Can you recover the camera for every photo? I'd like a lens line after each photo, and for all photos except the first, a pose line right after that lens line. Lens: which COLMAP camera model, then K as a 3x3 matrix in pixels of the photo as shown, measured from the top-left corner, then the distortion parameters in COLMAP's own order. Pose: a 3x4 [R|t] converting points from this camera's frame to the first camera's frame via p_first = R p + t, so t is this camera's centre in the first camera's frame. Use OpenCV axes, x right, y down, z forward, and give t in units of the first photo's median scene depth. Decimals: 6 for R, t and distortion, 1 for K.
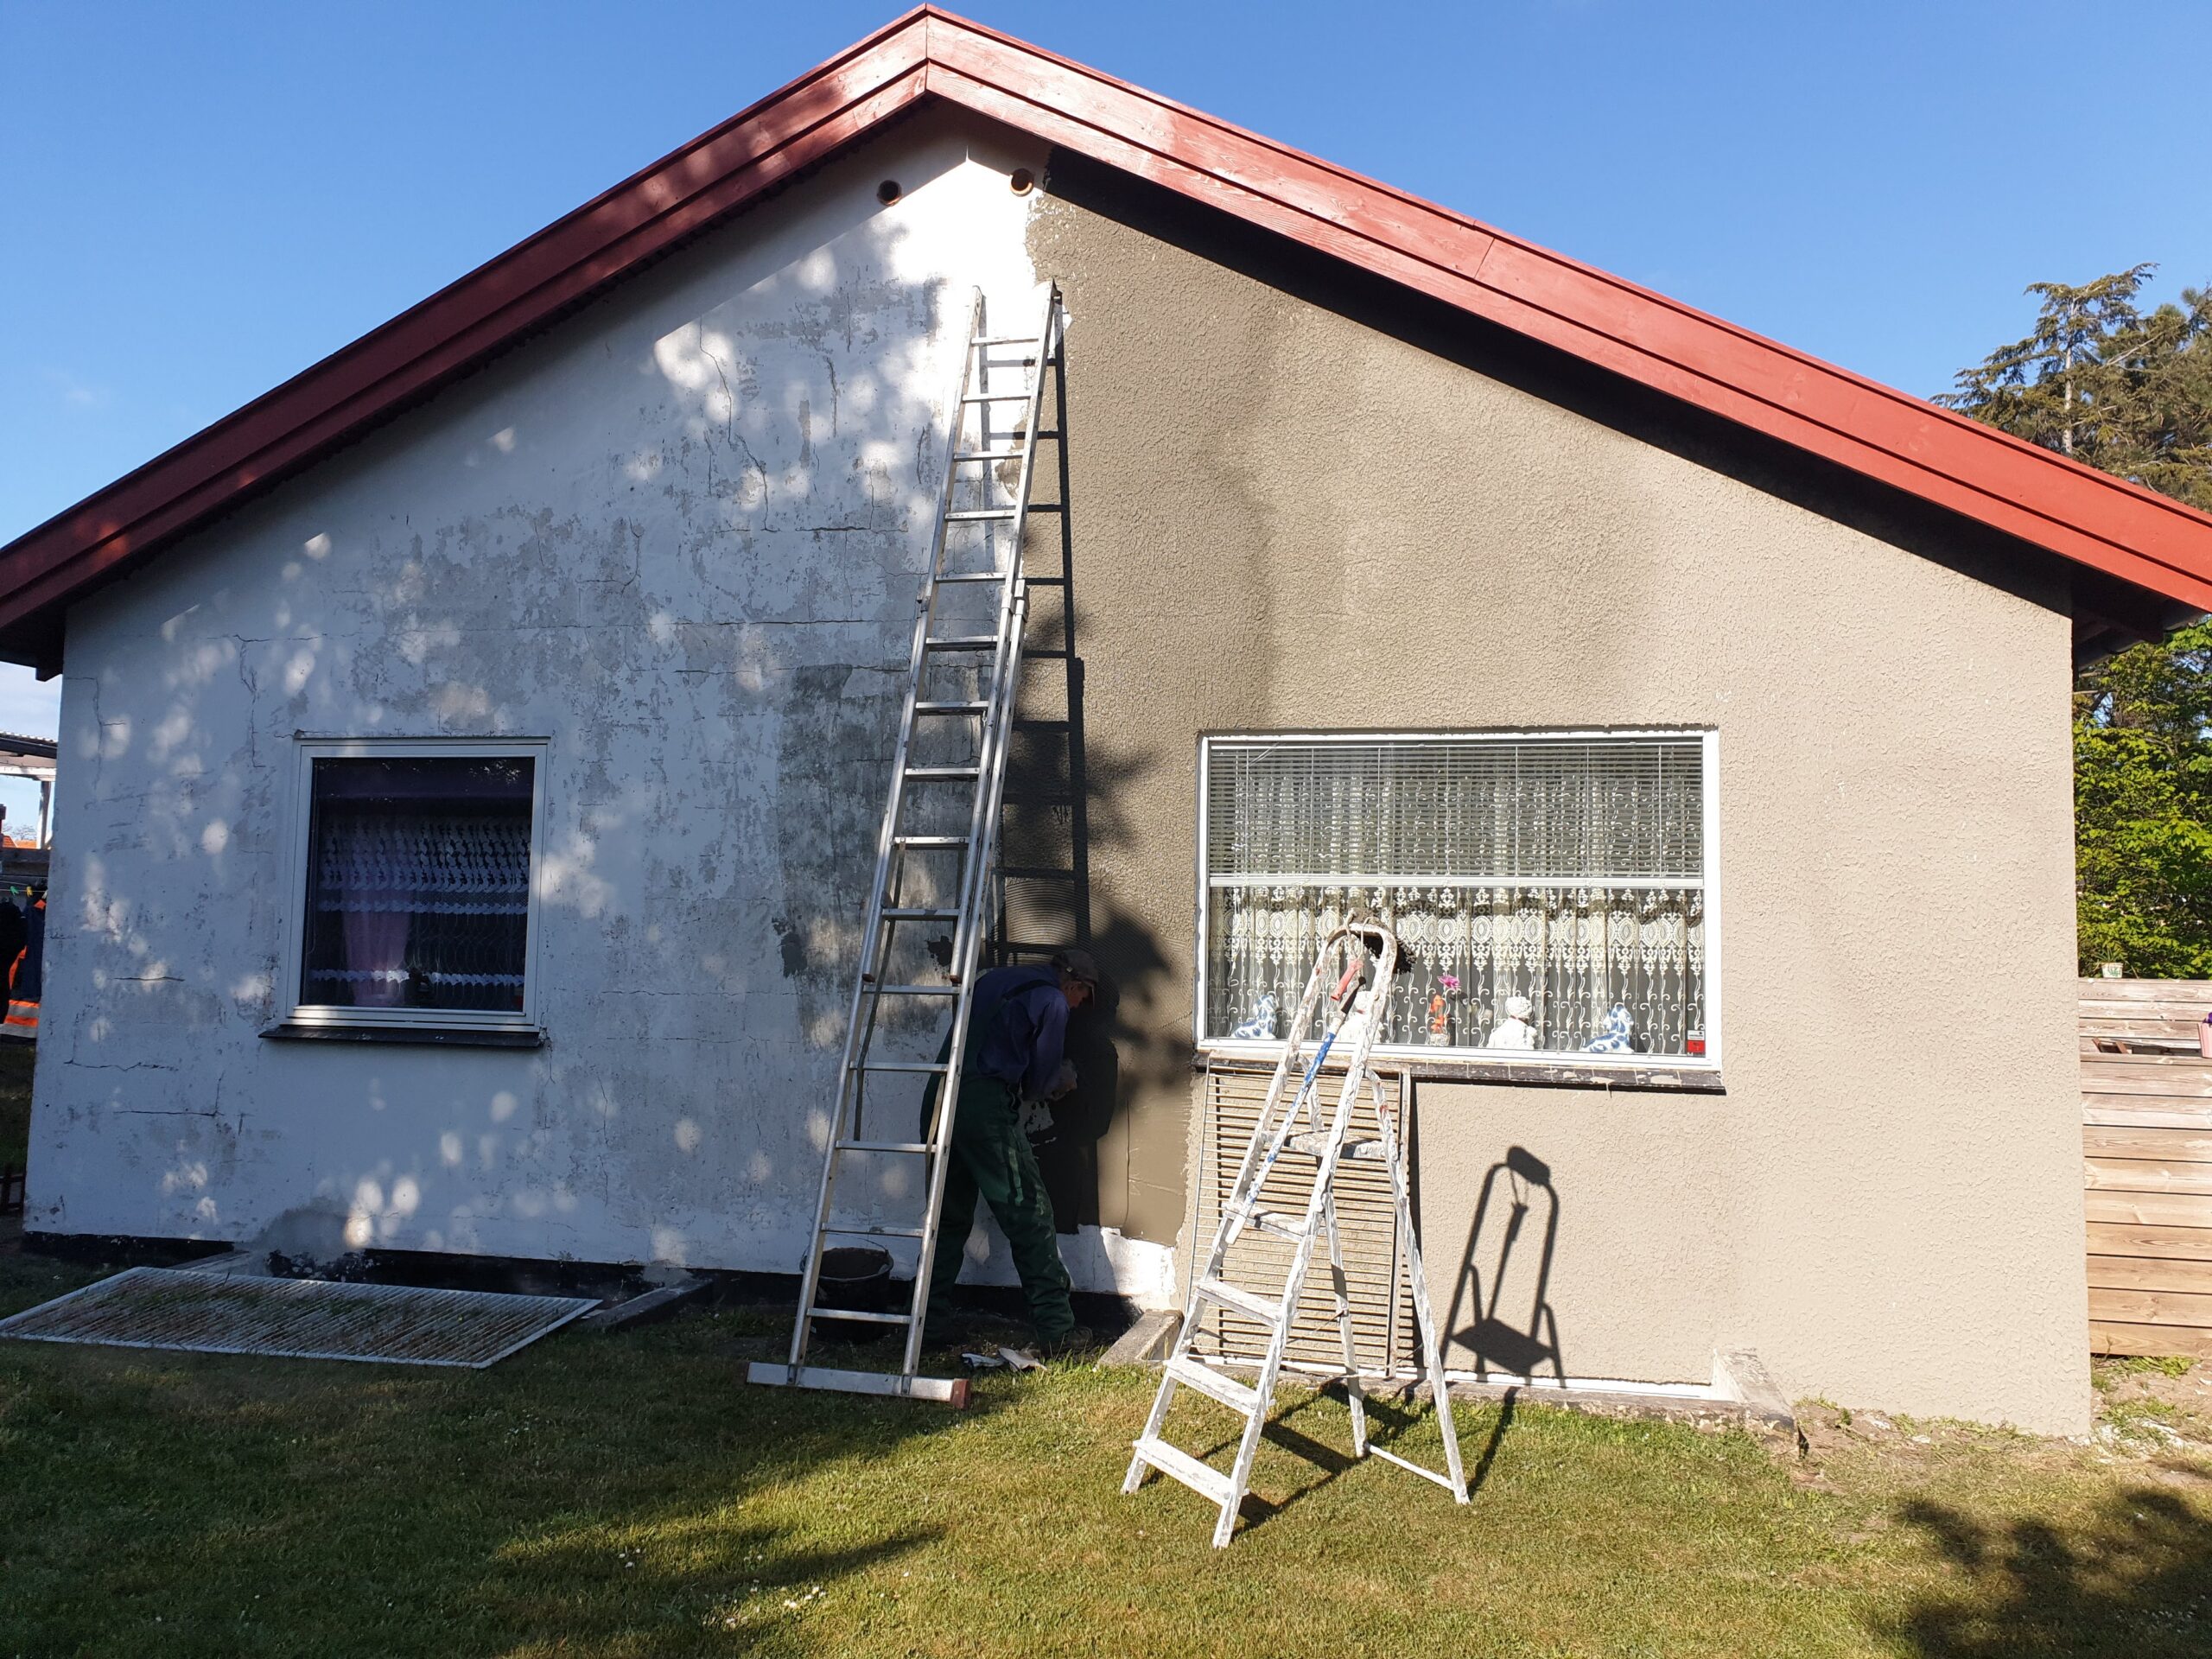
lens RADIAL K [[1712.9, 0, 1104.2], [0, 1712.9, 846.2], [0, 0, 1]] dist [0.013482, -0.007945]
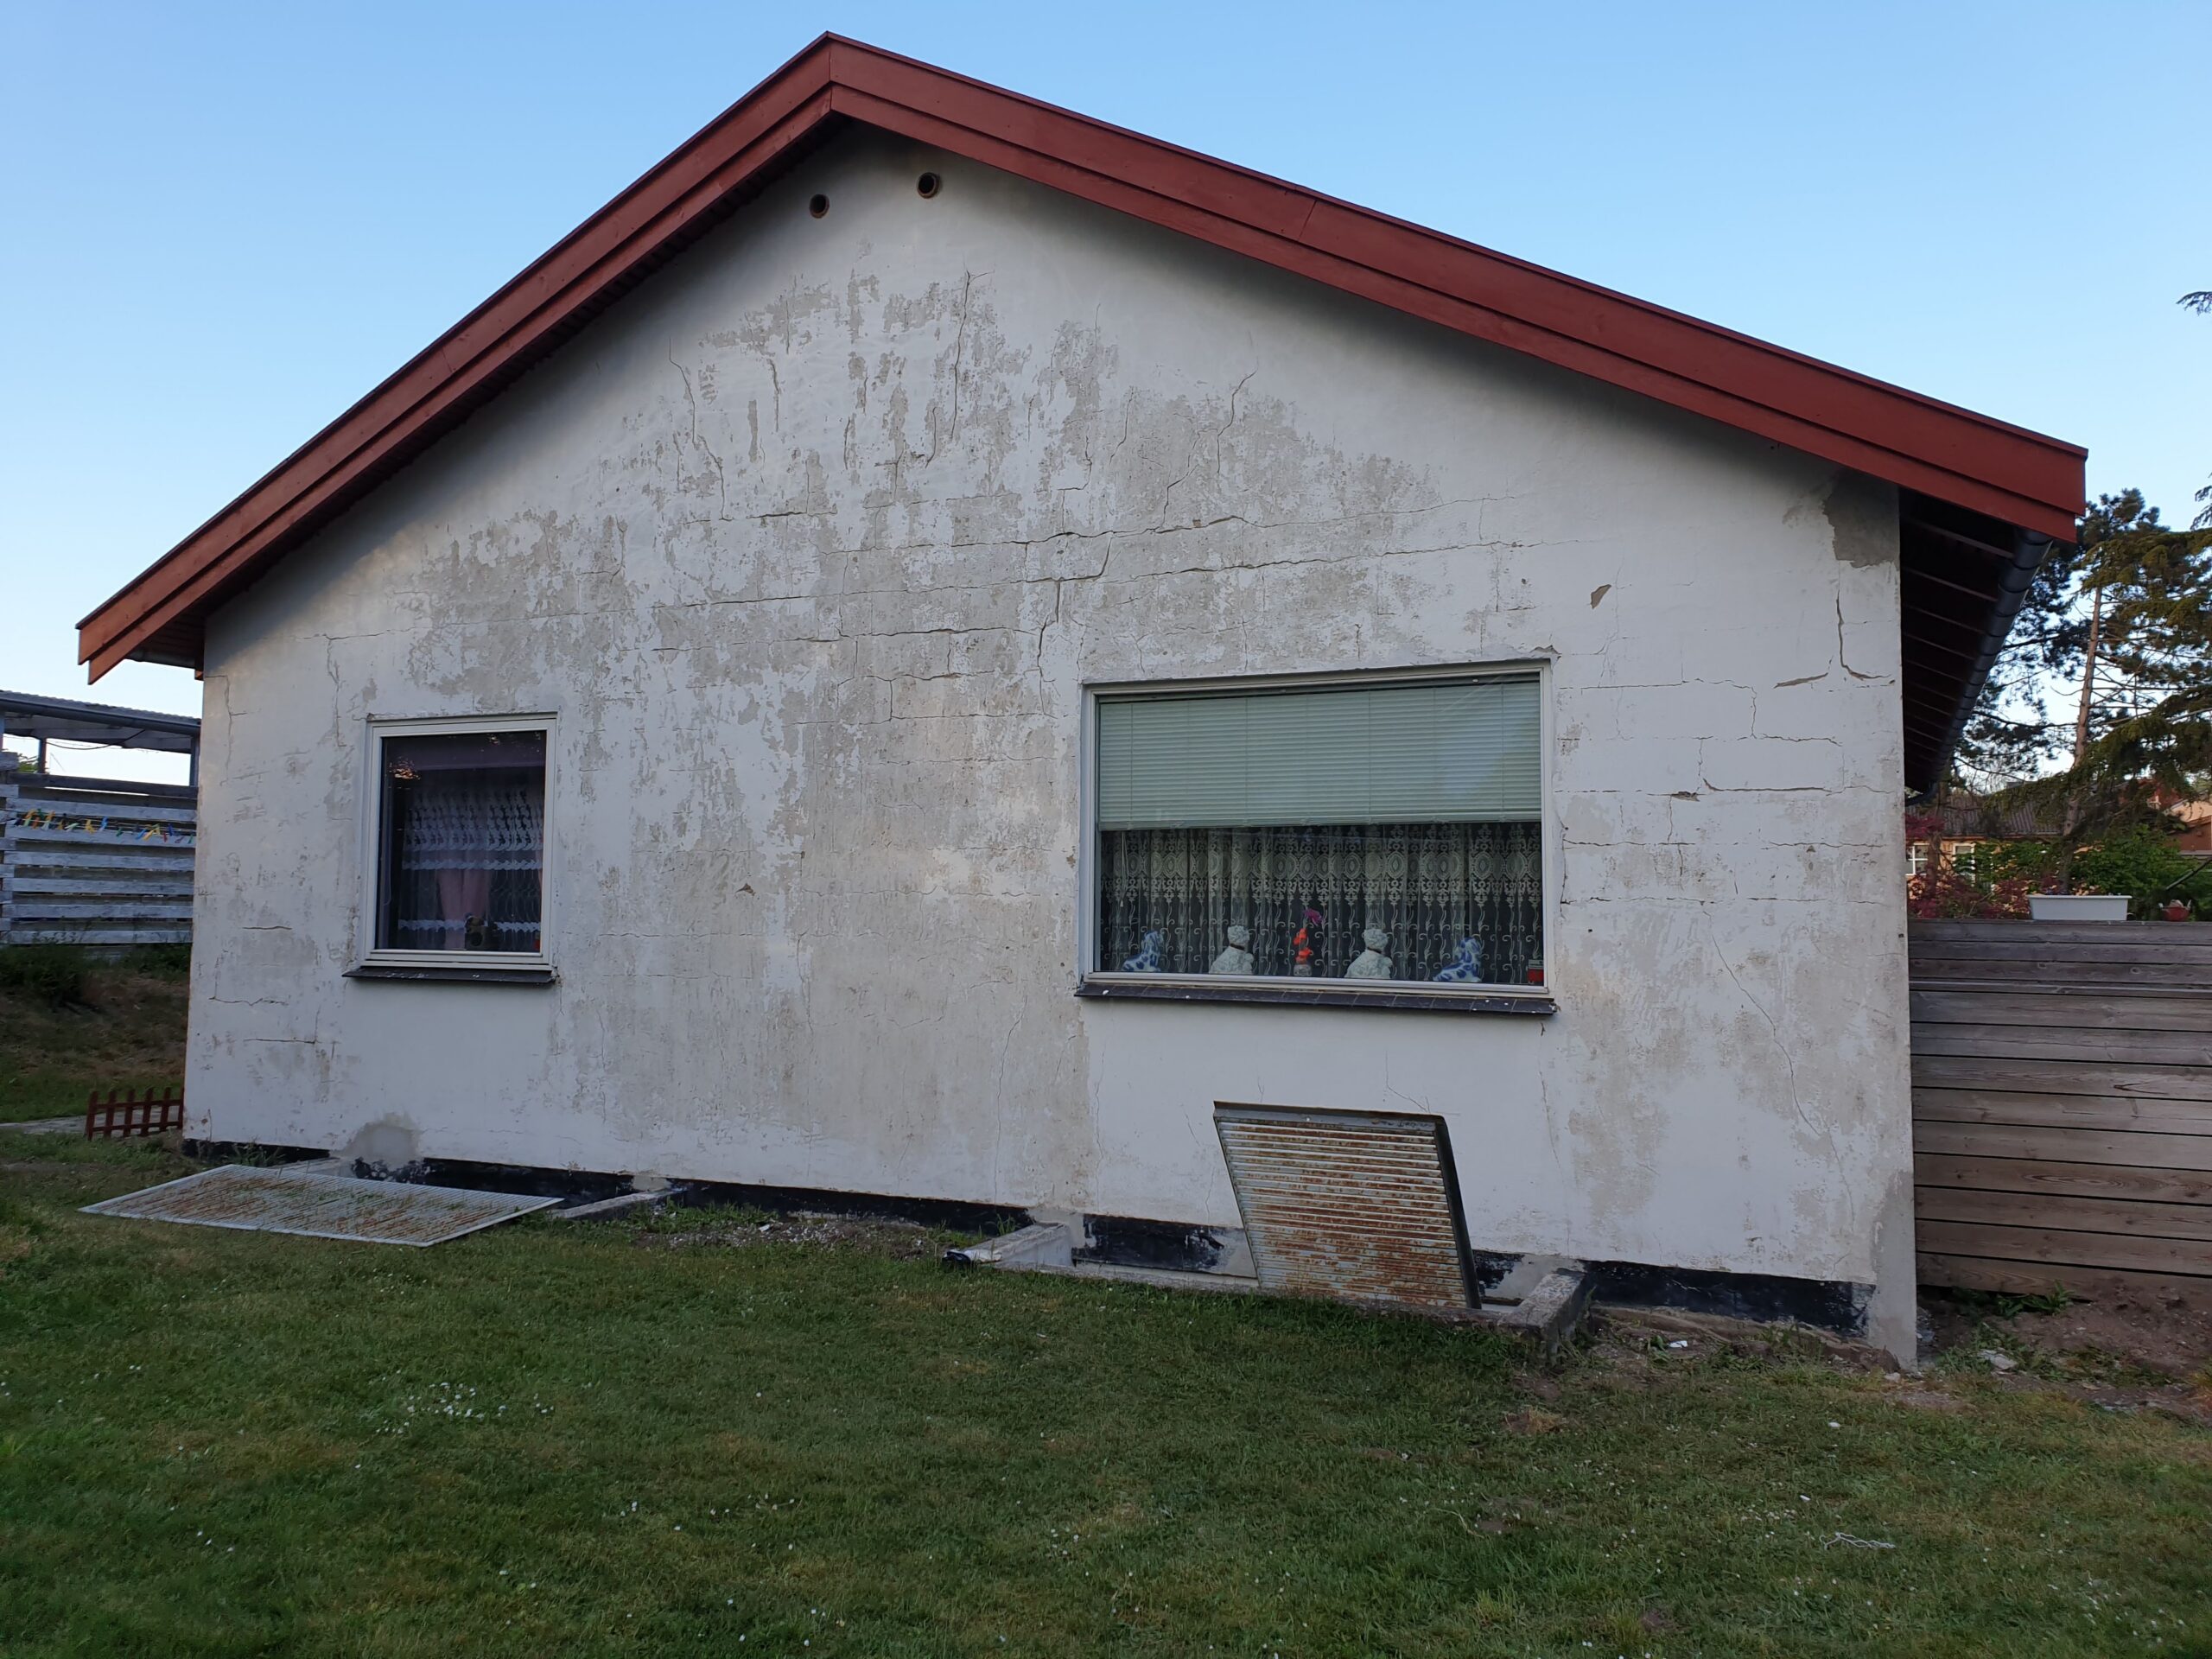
lens RADIAL K [[1712.9, 0, 1103.8], [0, 1712.9, 813.7], [0, 0, 1]] dist [0.013482, -0.007945]
pose [[0.978189, -0.024521, -0.206266, 0.269715], [0.026779, 0.999608, 0.008163, 0.004404], [0.205985, -0.013509, 0.978462, -0.042210]]
